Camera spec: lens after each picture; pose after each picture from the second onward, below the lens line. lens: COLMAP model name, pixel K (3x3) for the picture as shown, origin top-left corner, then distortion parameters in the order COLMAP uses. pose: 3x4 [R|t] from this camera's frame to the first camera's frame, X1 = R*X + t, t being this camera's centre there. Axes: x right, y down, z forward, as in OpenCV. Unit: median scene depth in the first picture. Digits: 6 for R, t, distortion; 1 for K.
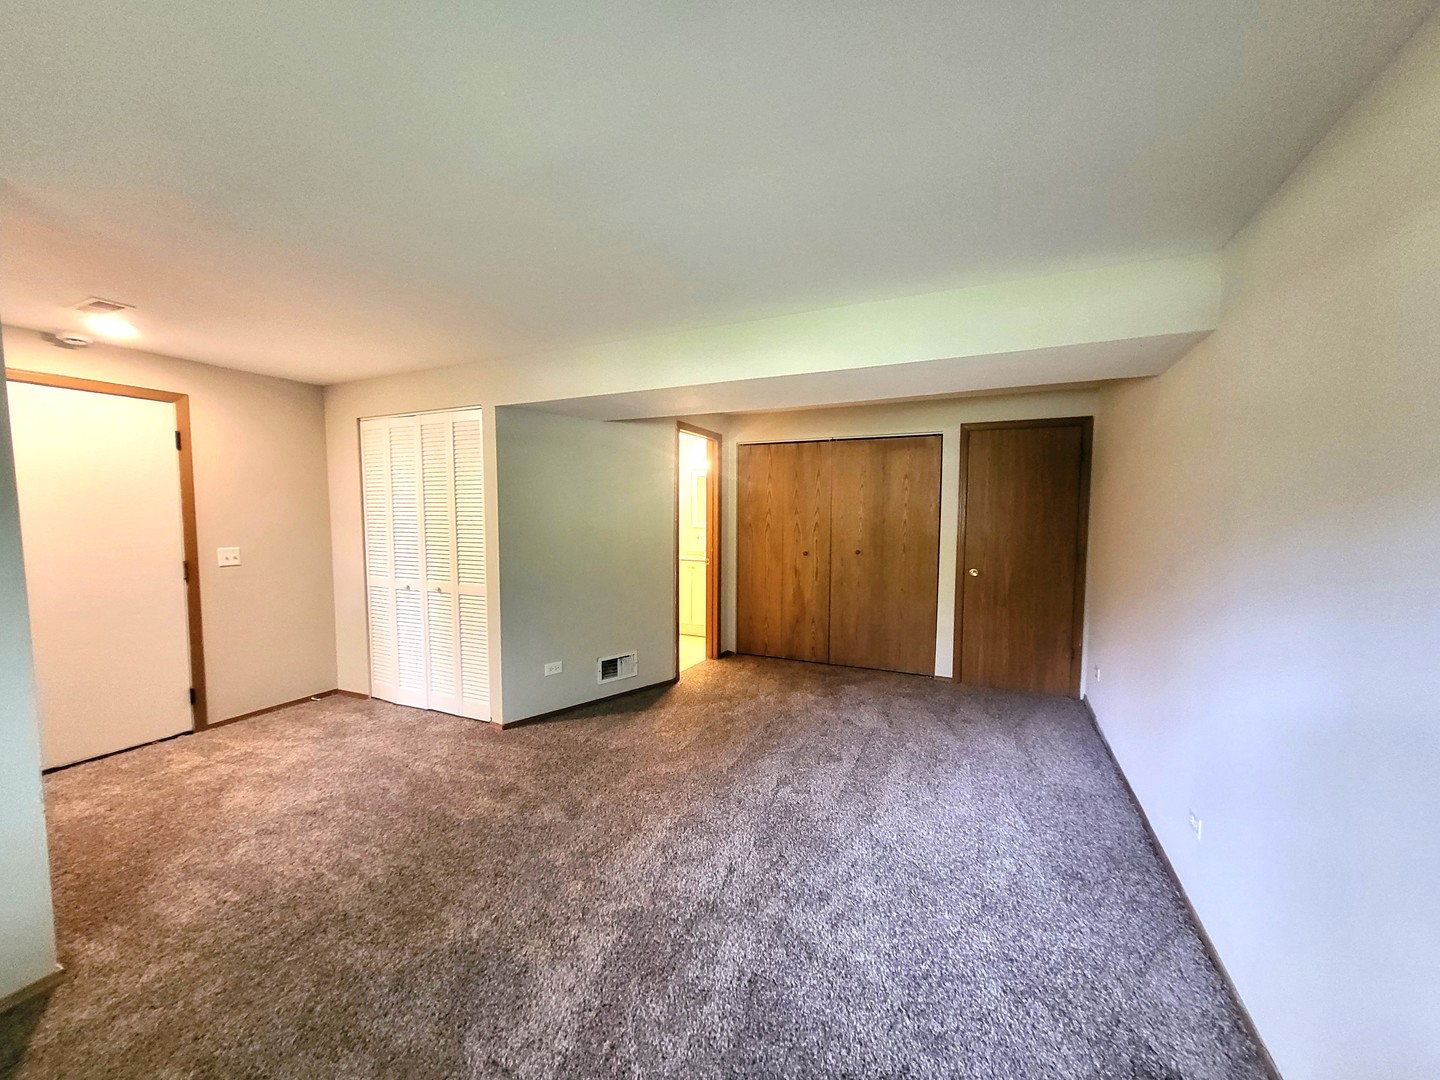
lens RADIAL K [[555.9, 0, 720.9], [0, 555.9, 551.1], [0, 0, 1]] dist [-0.000474, 0.002644]
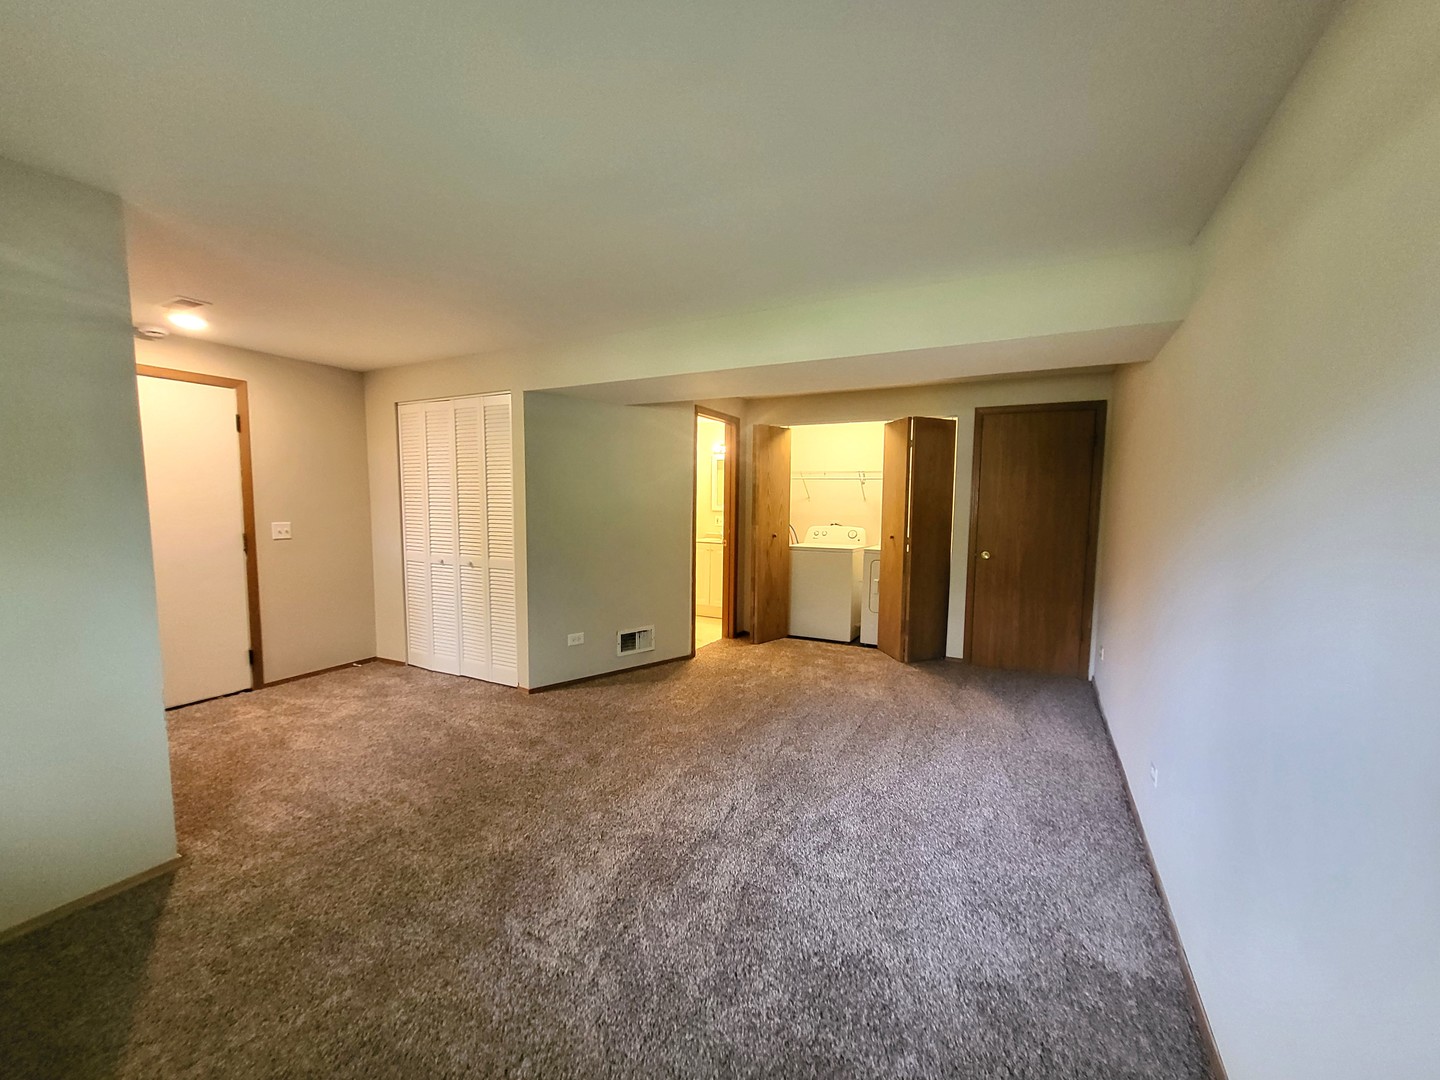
lens RADIAL K [[555.9, 0, 720.9], [0, 555.9, 551.1], [0, 0, 1]] dist [-0.000474, 0.002644]
pose [[0.999303, 0.009263, -0.036152, 0.029087], [-0.008278, 0.999593, 0.027305, 0.023693], [0.036390, -0.026987, 0.998973, -0.105237]]
